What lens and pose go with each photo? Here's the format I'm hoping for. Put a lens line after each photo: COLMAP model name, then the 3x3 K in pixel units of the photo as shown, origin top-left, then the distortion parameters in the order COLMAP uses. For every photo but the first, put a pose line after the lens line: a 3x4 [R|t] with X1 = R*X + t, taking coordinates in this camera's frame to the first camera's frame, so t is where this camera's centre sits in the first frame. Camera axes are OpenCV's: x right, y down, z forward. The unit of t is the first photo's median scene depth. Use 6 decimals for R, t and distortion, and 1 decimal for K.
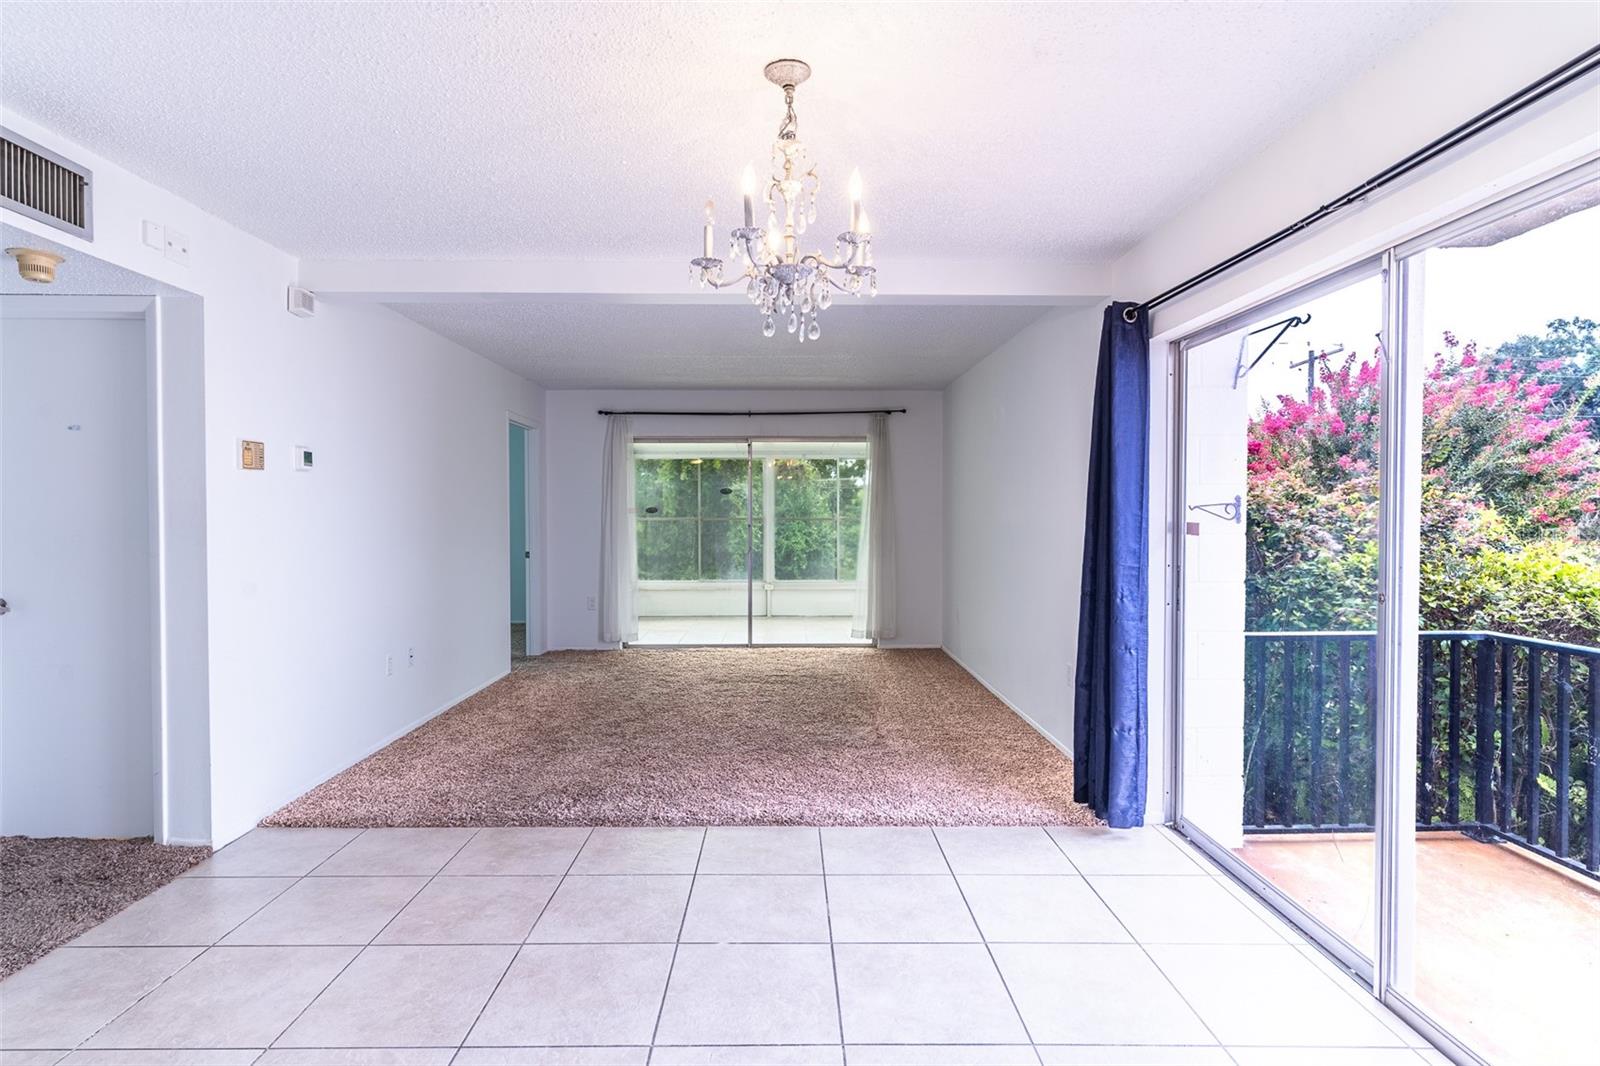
lens RADIAL K [[802.3, 0, 791.1], [0, 802.3, 530.3], [0, 0, 1]] dist [0.001693, -0.000605]
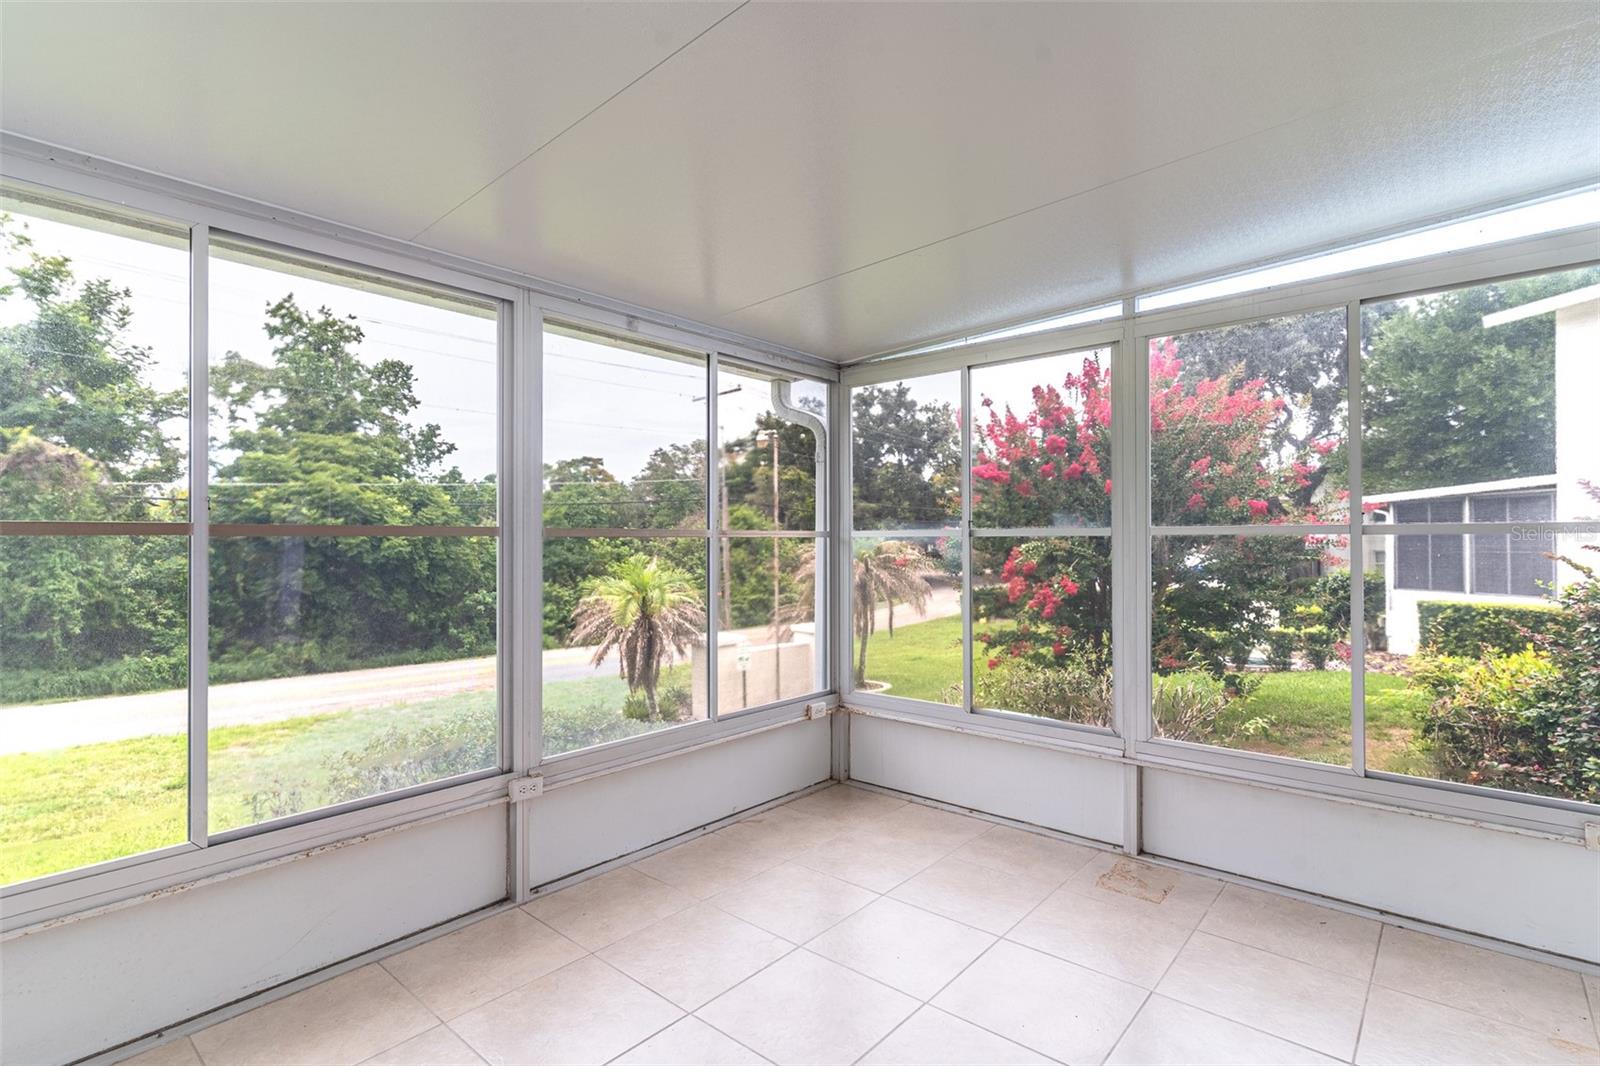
lens RADIAL K [[768.1, 0, 792.7], [0, 768.1, 533.7], [0, 0, 1]] dist [0.000852, -0.000338]
pose [[0.666716, 0.004983, 0.745295, -0.459399], [0.018214, 0.999570, -0.022977, -0.019306], [-0.745089, 0.028894, 0.666339, 2.139710]]
